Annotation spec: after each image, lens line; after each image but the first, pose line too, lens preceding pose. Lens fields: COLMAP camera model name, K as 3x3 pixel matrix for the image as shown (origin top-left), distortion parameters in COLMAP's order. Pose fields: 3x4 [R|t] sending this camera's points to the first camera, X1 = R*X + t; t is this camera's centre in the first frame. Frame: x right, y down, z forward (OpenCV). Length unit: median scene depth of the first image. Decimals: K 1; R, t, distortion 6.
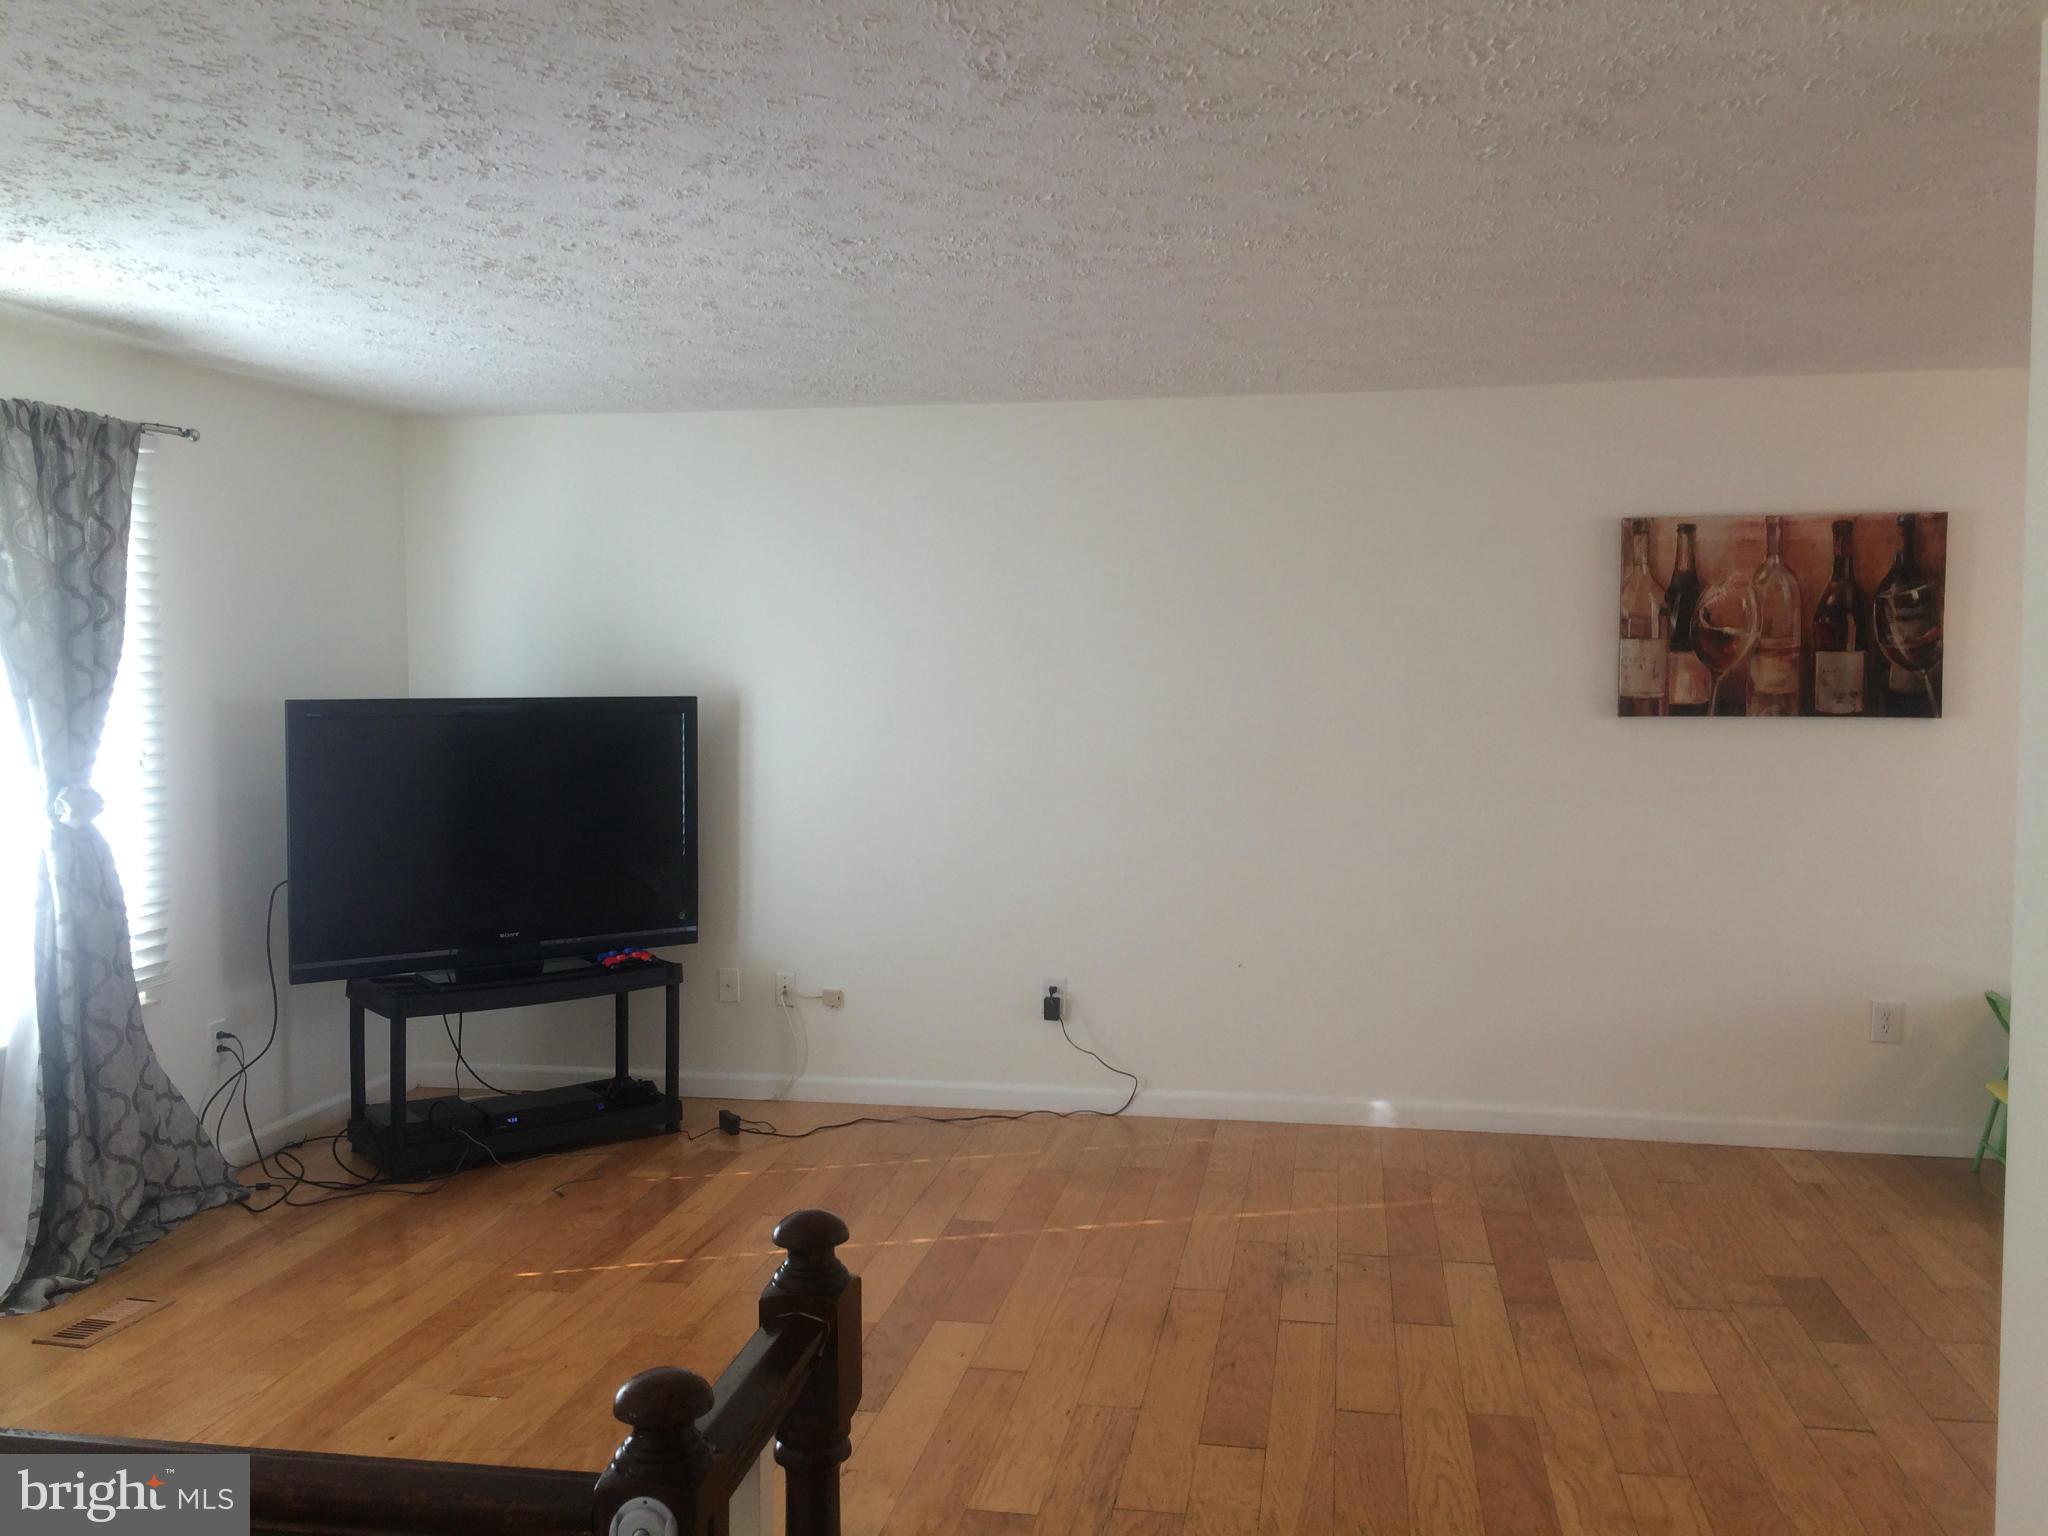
lens RADIAL K [[1747.2, 0, 1034.0], [0, 1747.2, 760.8], [0, 0, 1]] dist [0.063856, -0.064525]
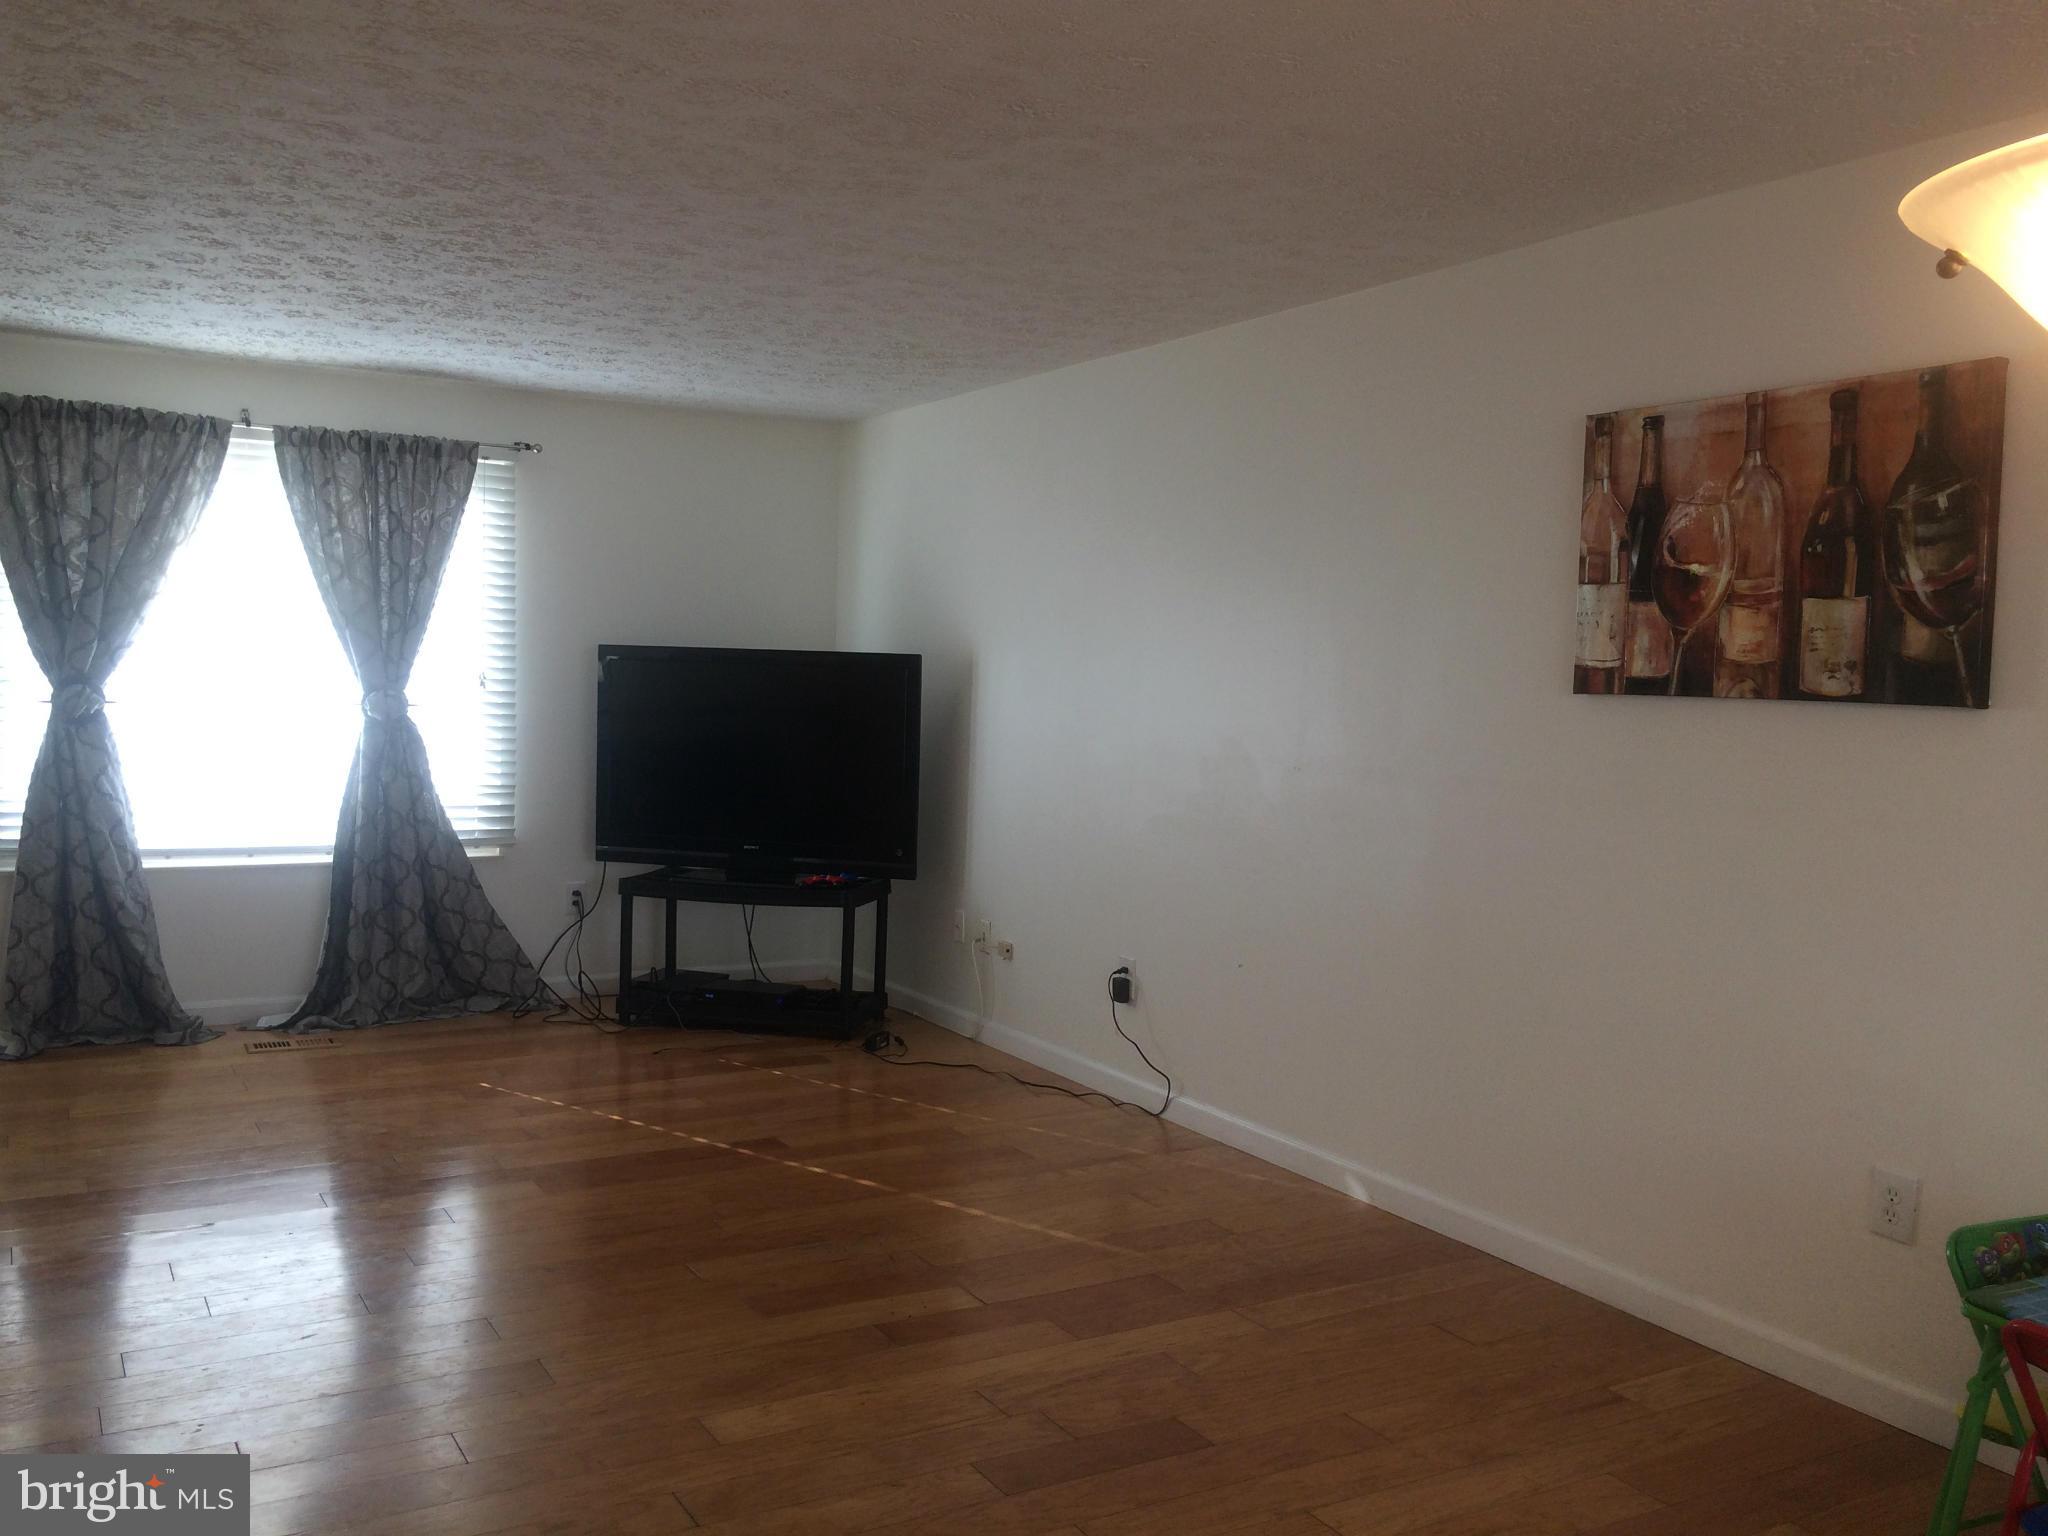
lens RADIAL K [[1747.2, 0, 1034.0], [0, 1747.2, 760.8], [0, 0, 1]] dist [0.063856, -0.064525]
pose [[0.649508, 0.060217, -0.757967, 0.748081], [-0.072371, 0.997229, 0.017210, 0.005899], [0.756903, 0.043677, 0.652066, 0.373601]]
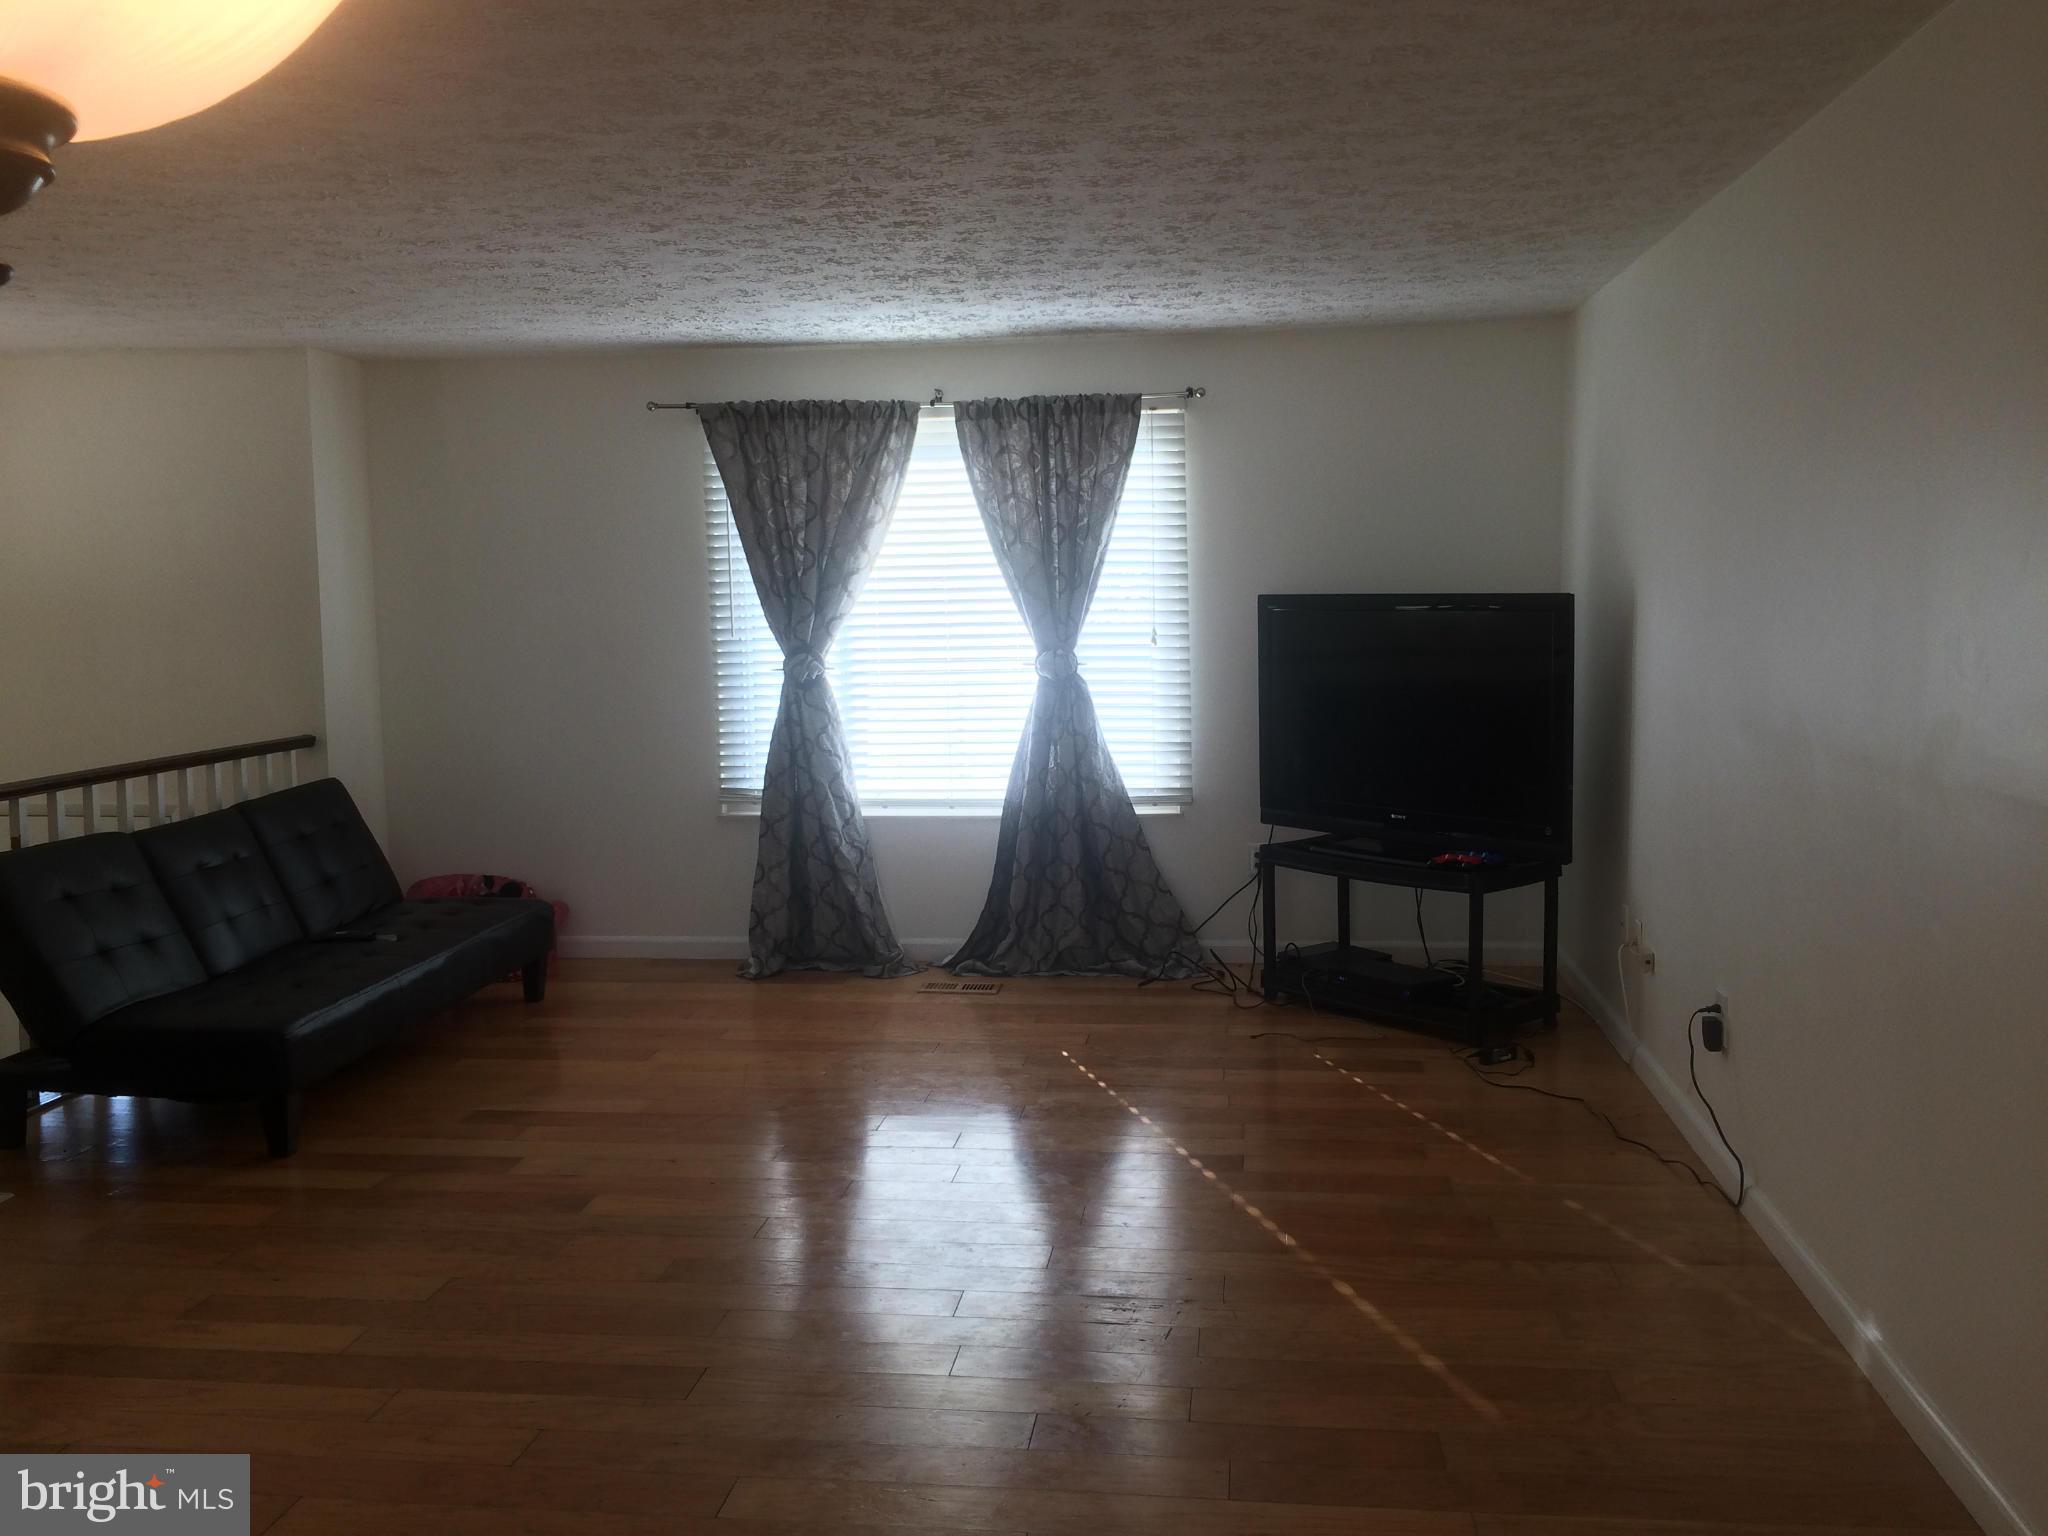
lens RADIAL K [[1747.2, 0, 1034.0], [0, 1747.2, 760.8], [0, 0, 1]] dist [0.063856, -0.064525]
pose [[0.051911, 0.104932, -0.993124, 0.765191], [-0.036071, 0.994013, 0.103140, -0.037391], [0.998000, 0.030469, 0.055386, 0.736277]]
